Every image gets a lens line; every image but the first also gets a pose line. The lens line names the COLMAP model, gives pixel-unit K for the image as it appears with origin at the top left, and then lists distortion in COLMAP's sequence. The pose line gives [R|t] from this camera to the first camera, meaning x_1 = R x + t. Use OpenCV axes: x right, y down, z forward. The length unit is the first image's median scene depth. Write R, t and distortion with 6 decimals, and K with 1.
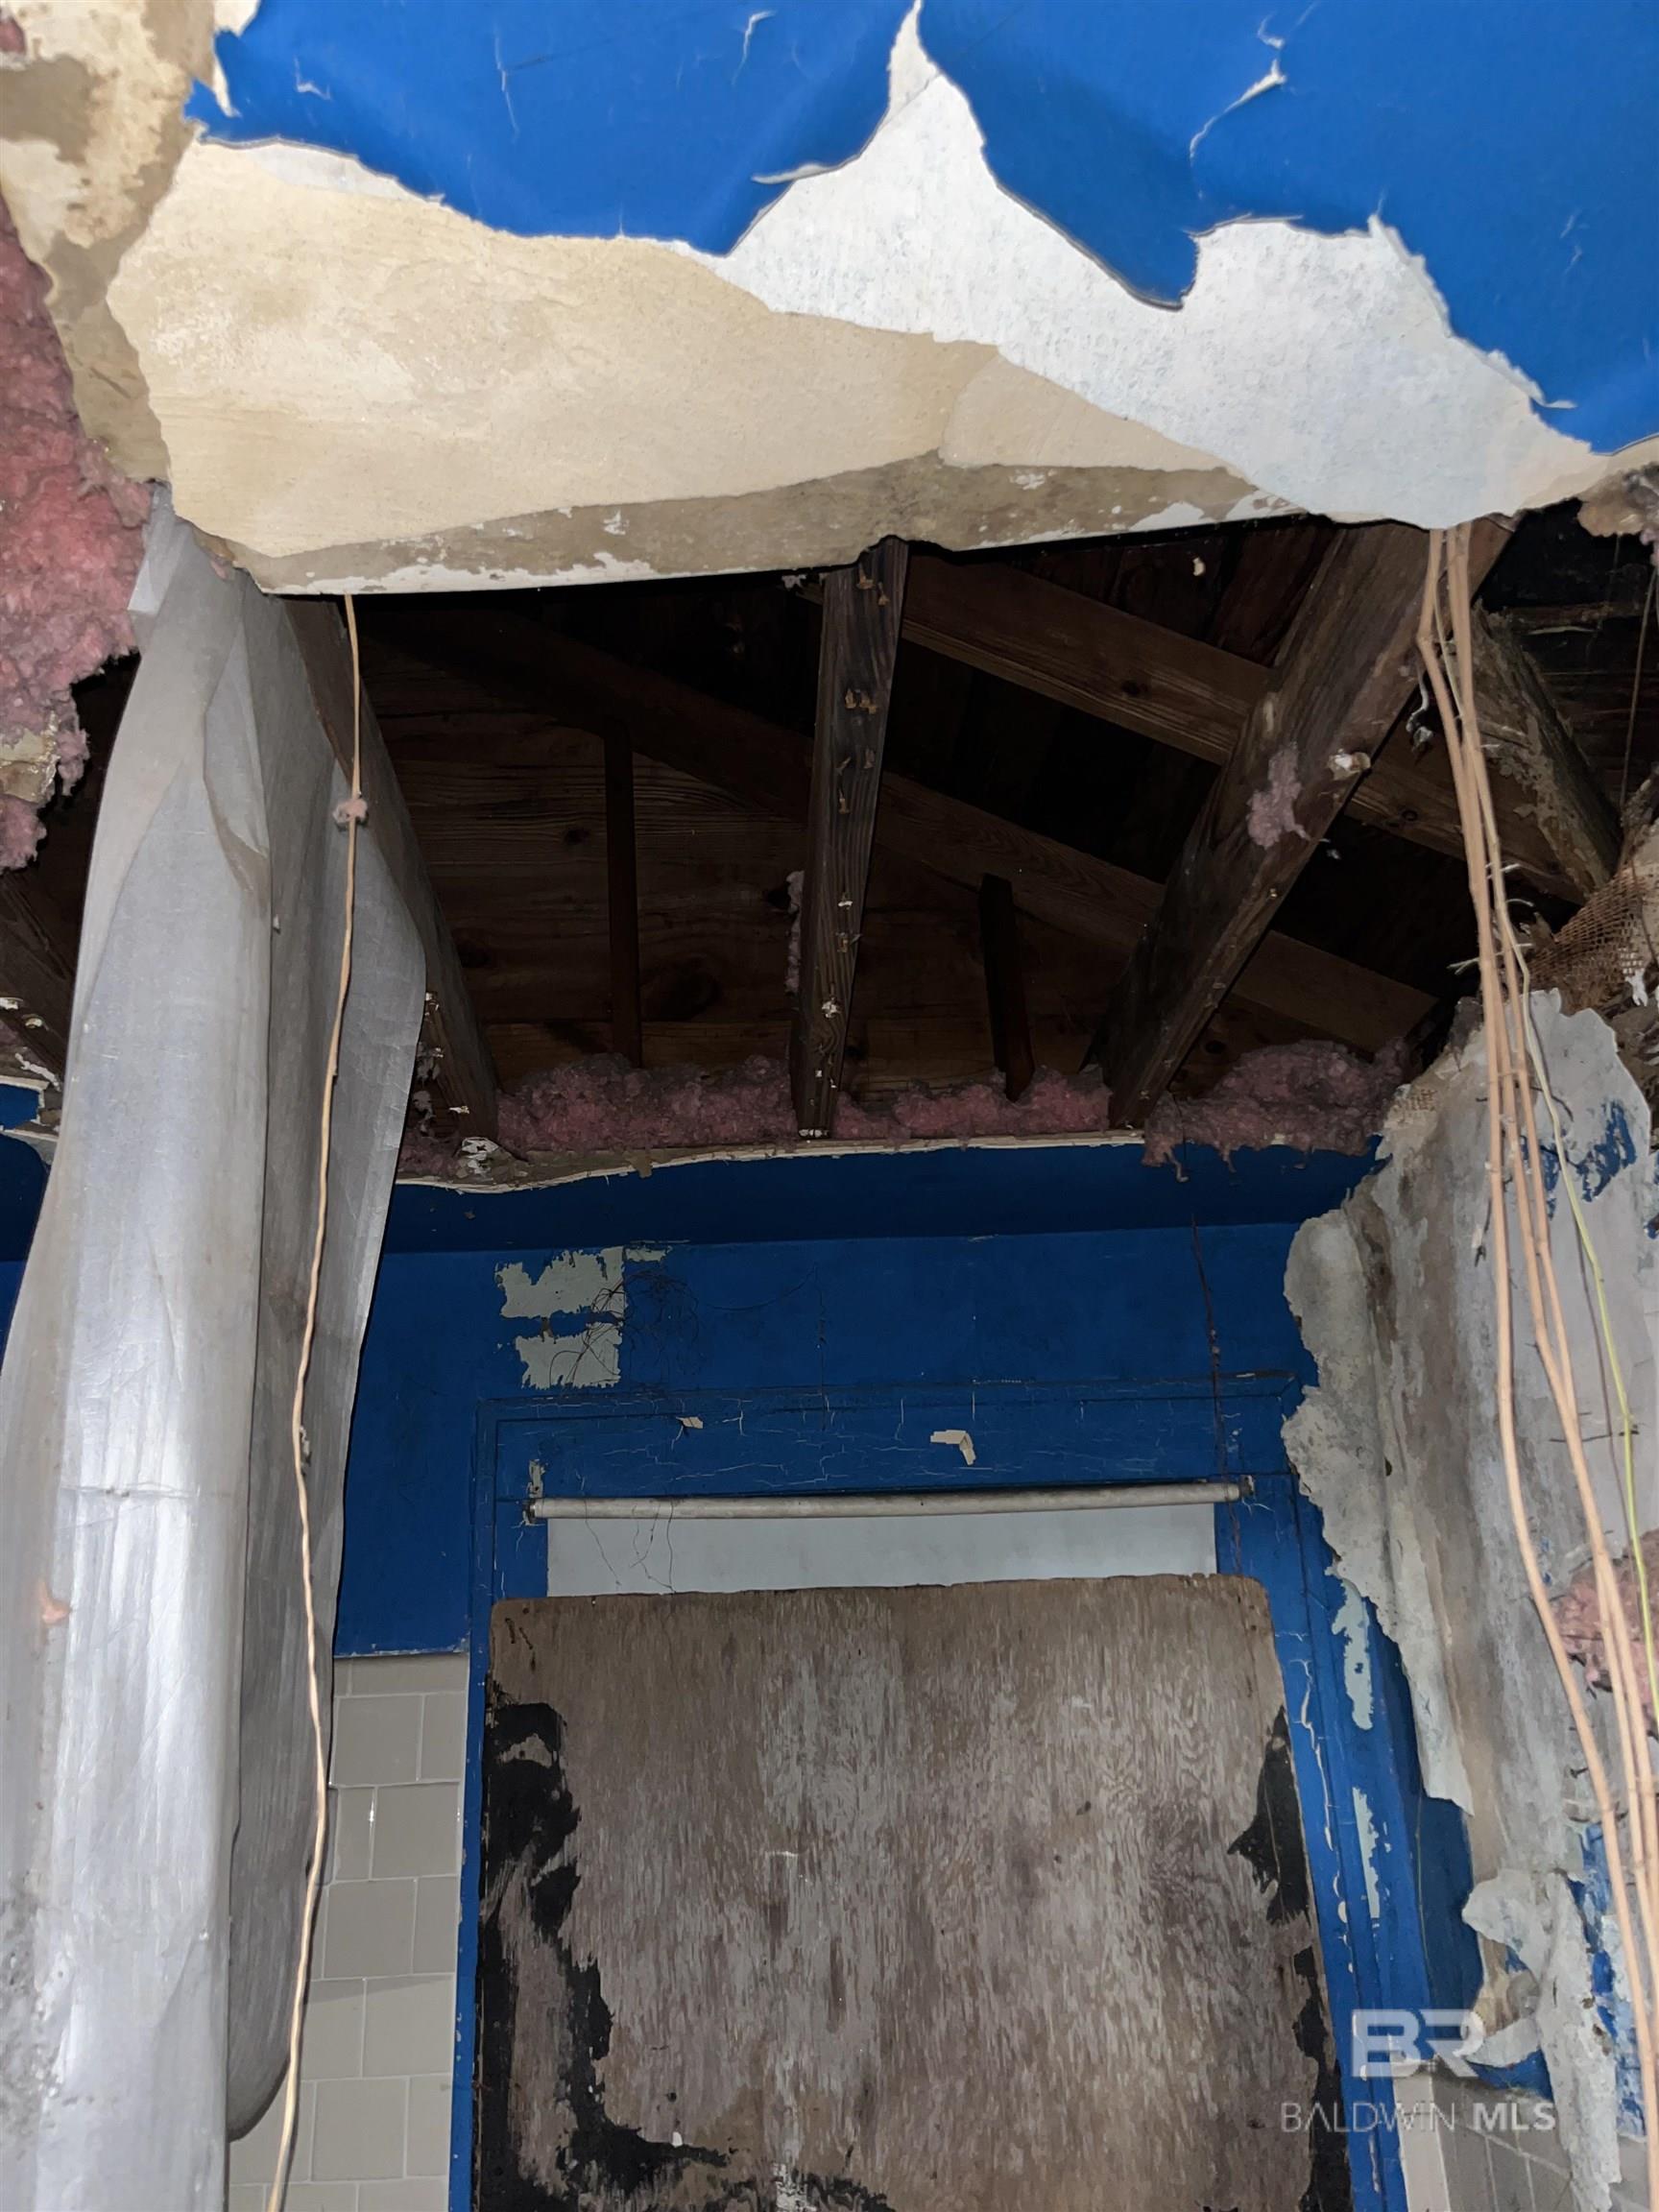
lens RADIAL K [[1684.3, 0, 817.6], [0, 1684.3, 1128.5], [0, 0, 1]] dist [0.045767, -0.053726]
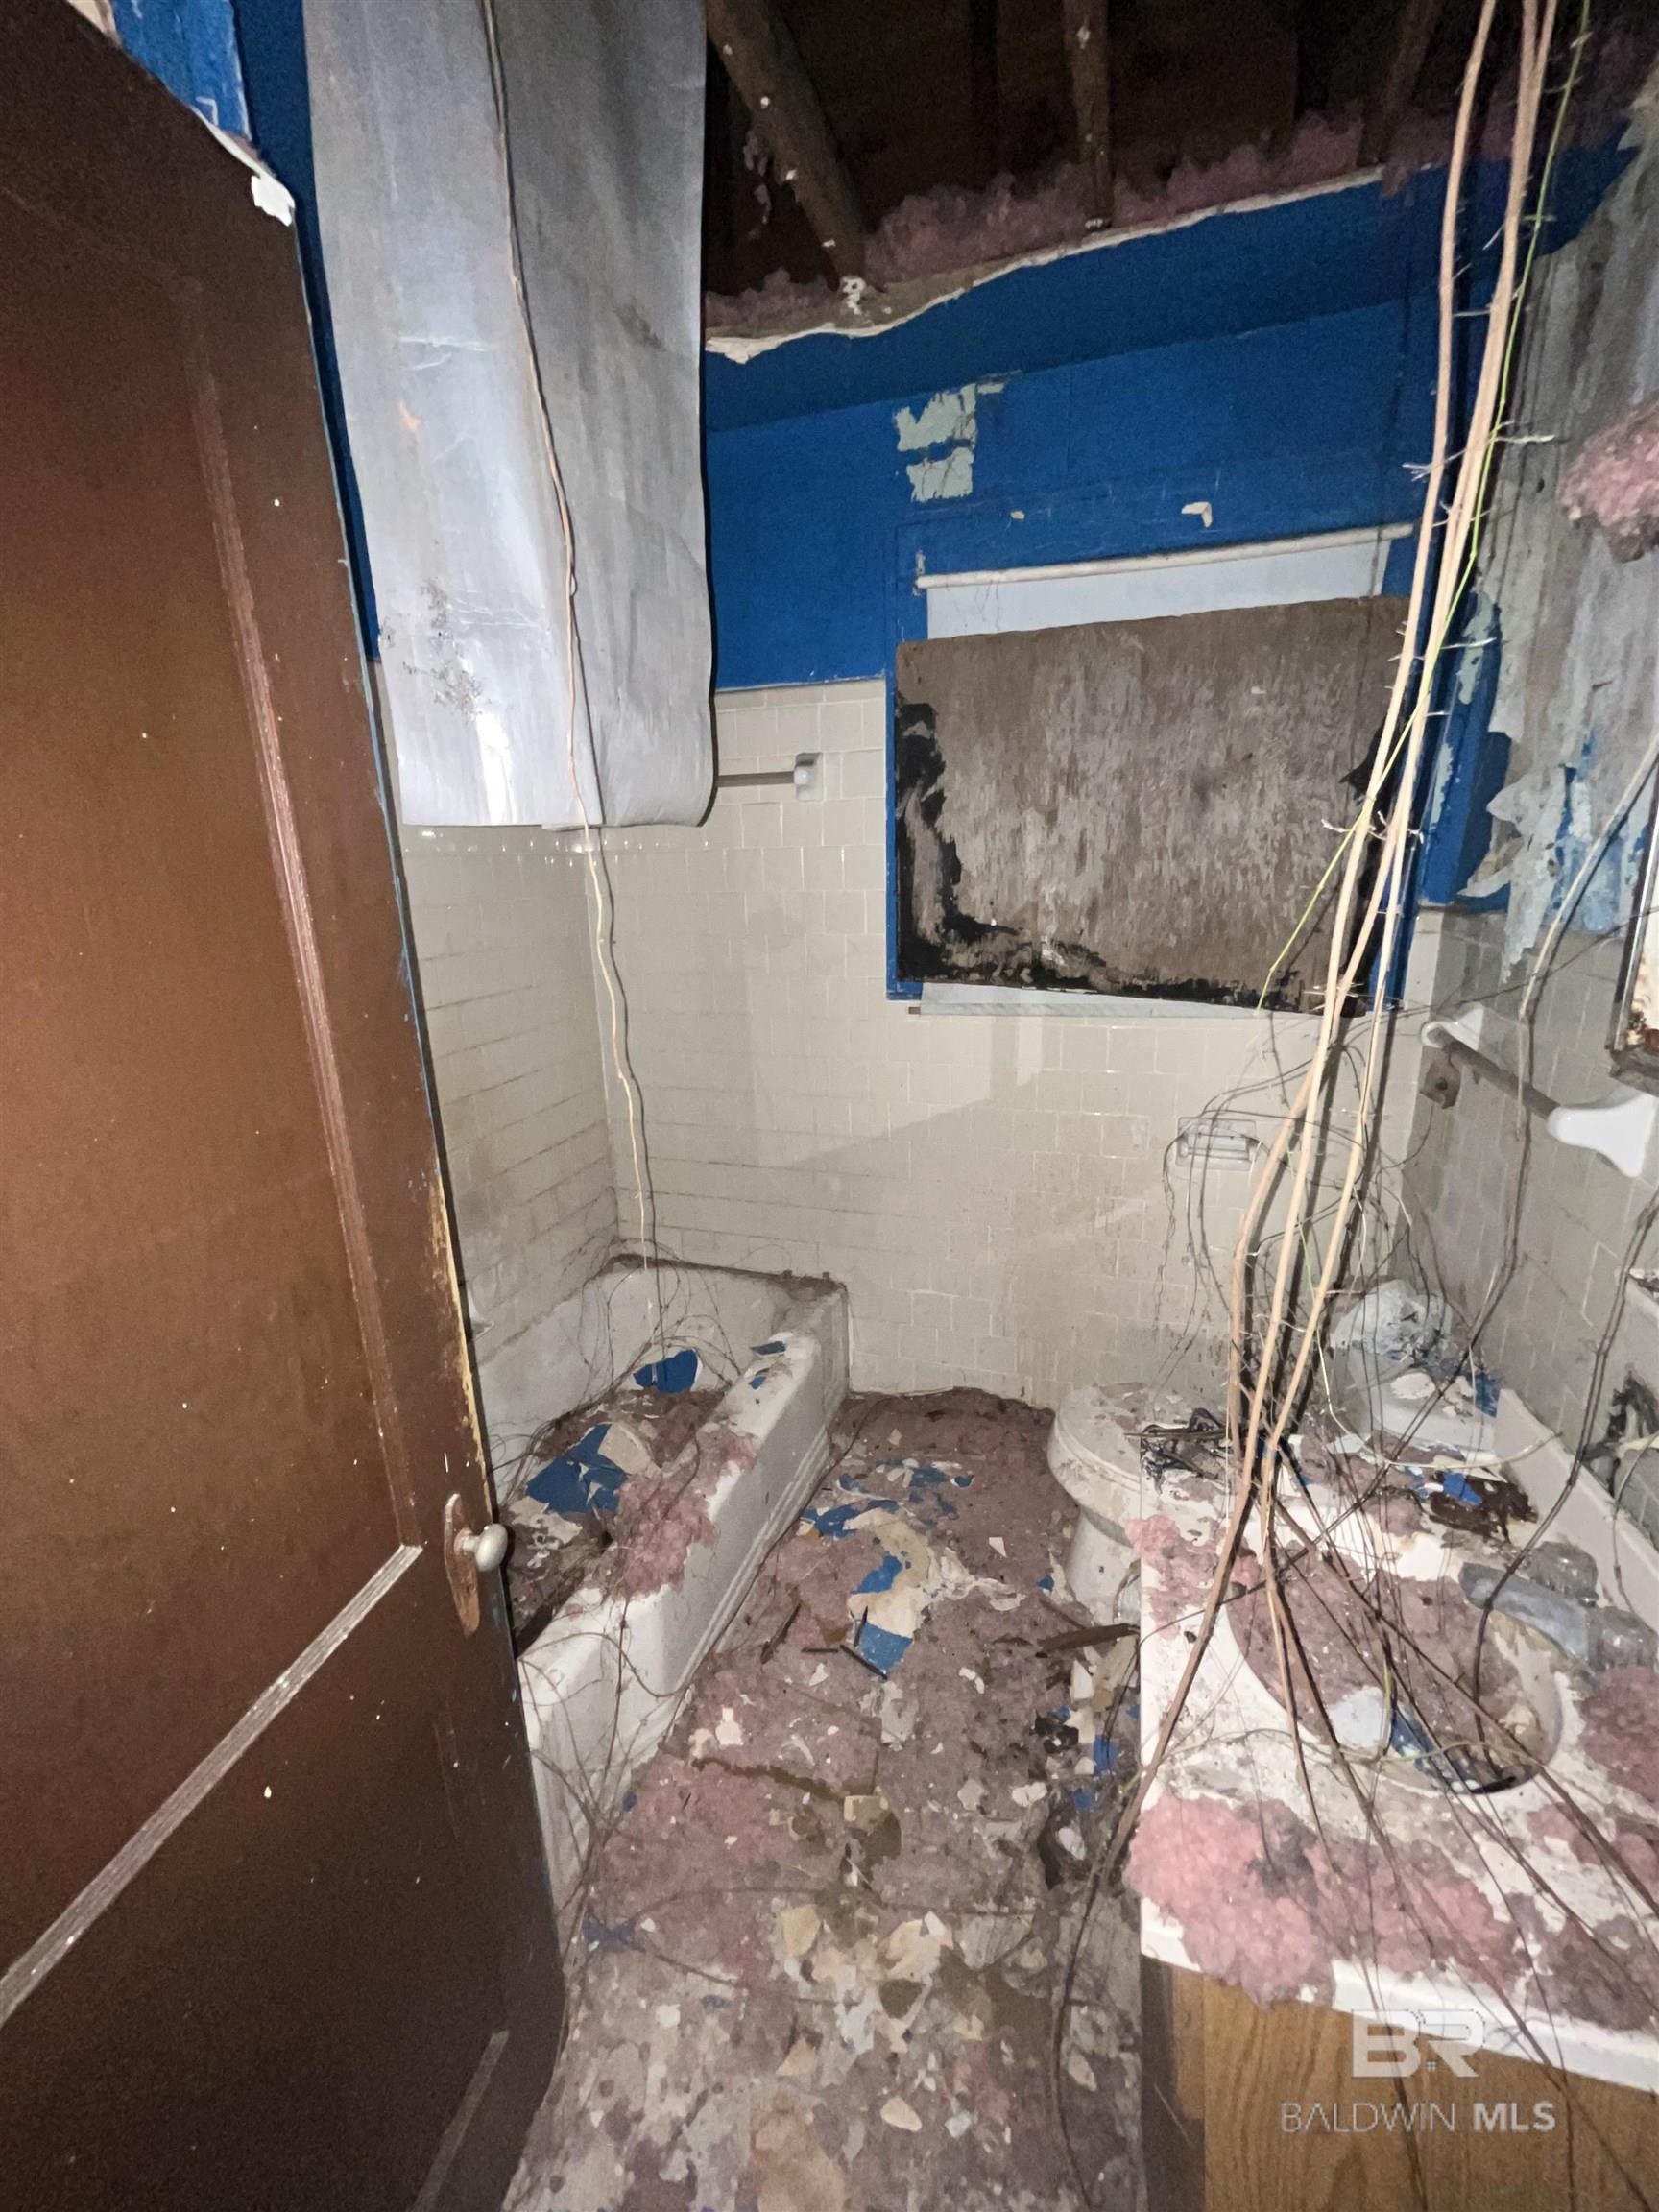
lens RADIAL K [[896.3, 0, 829.5], [0, 896.3, 1109.2], [0, 0, 1]] dist [0.000323, -0.002525]
pose [[0.933511, 0.113049, -0.340260, 0.117365], [0.116068, 0.802613, 0.585099, 0.123781], [0.339242, -0.585689, 0.736127, 0.022495]]
